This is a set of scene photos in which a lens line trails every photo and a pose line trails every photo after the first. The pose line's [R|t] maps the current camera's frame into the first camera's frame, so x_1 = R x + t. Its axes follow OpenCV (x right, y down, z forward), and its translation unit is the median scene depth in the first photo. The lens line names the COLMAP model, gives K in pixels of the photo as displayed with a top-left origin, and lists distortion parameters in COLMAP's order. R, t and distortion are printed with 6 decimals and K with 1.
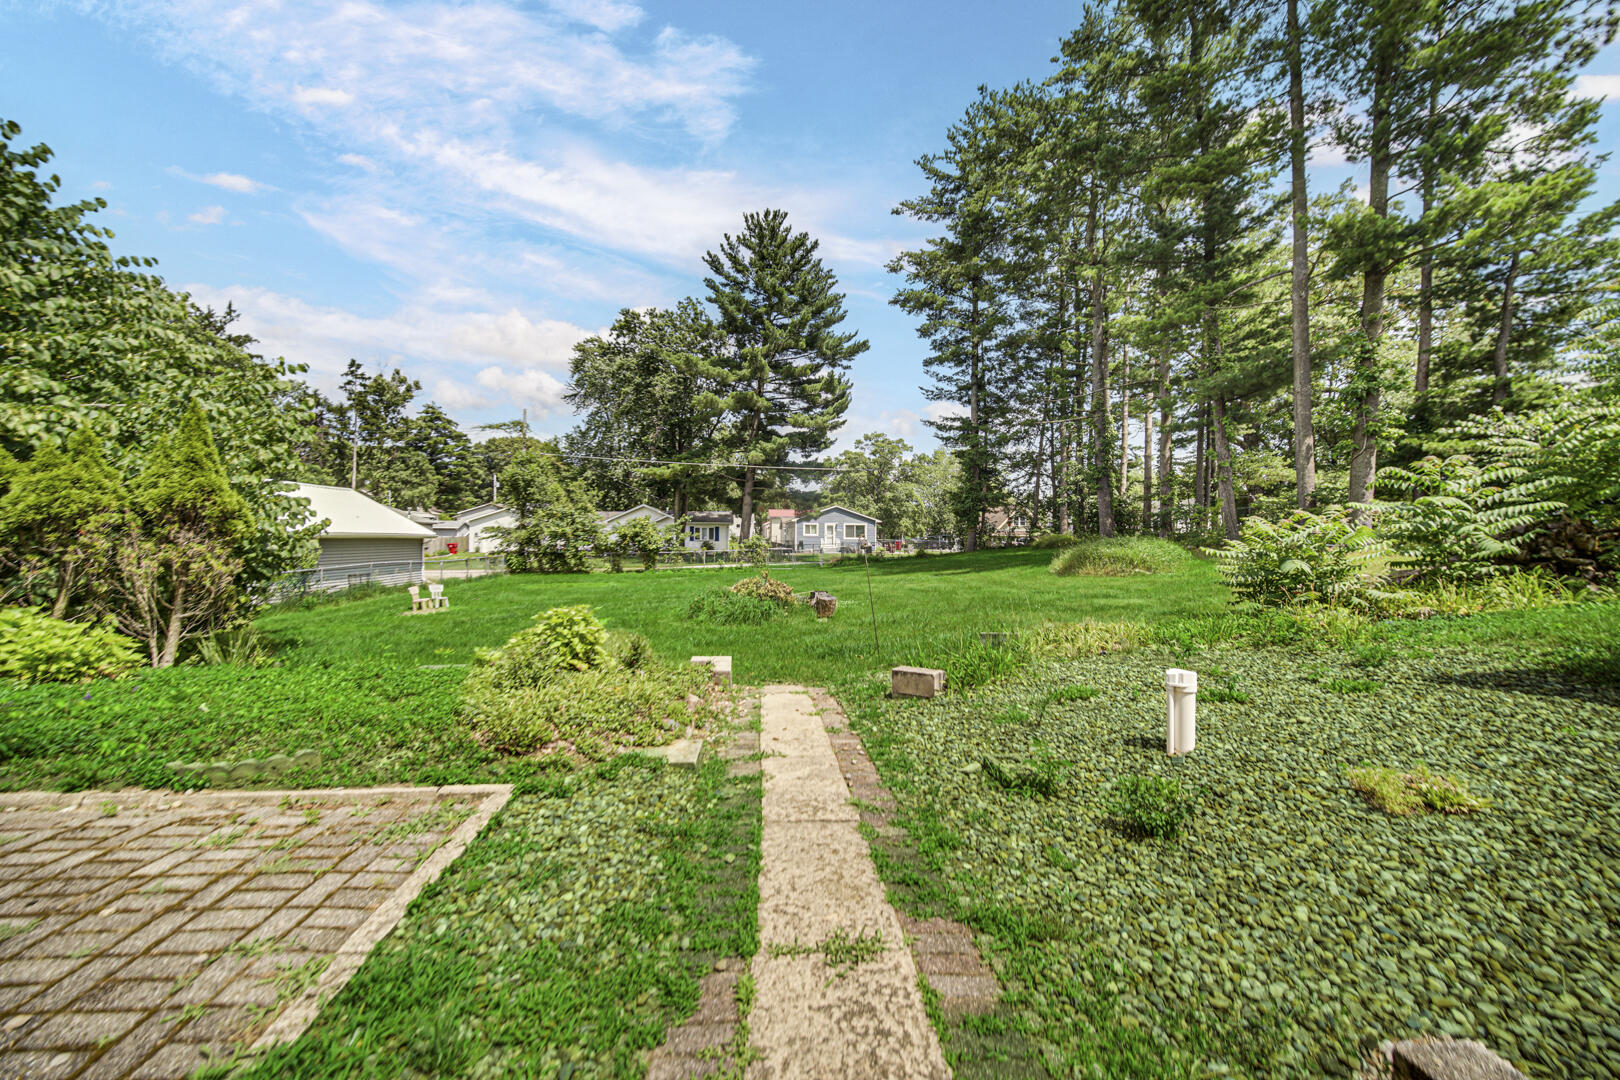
lens RADIAL K [[638.6, 0, 812.5], [0, 638.6, 532.7], [0, 0, 1]] dist [-0.002937, 0.000222]
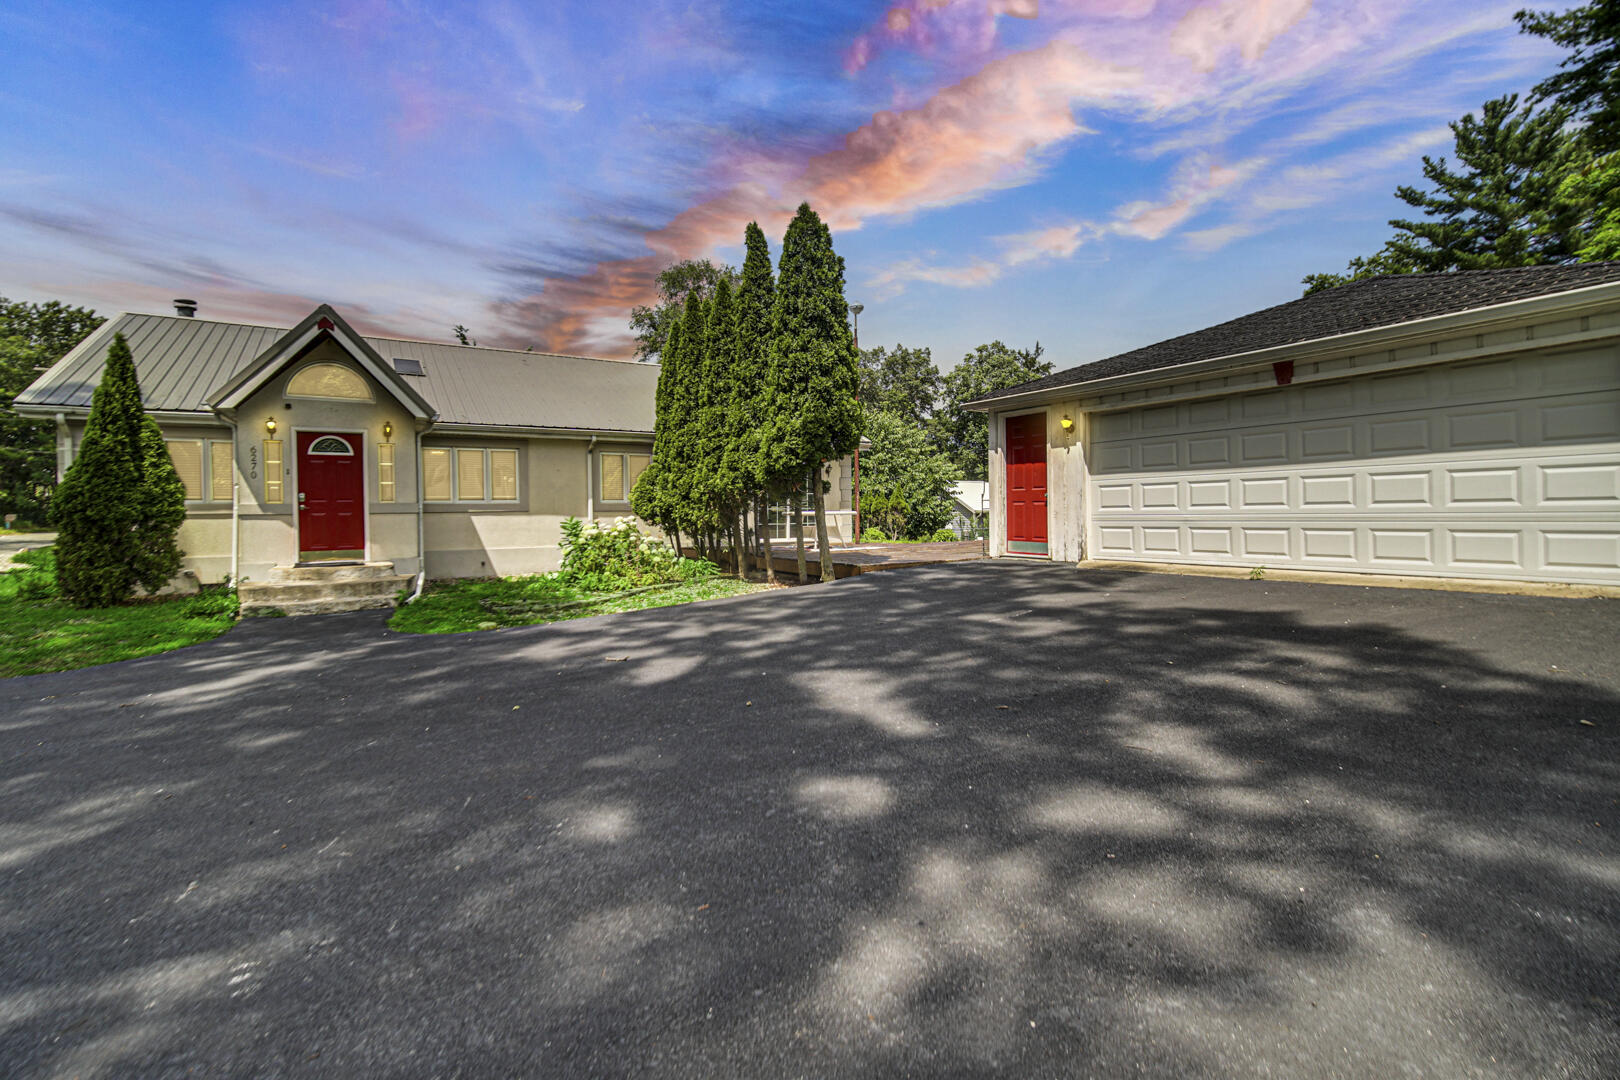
lens RADIAL K [[750.7, 0, 809.5], [0, 750.7, 513.8], [0, 0, 1]] dist [0.046113, 0.000199]
pose [[0.446581, -0.015974, -0.894601, 0.425945], [0.026807, 0.999631, -0.004467, 0.001929], [0.894341, -0.021987, 0.446844, -0.234724]]
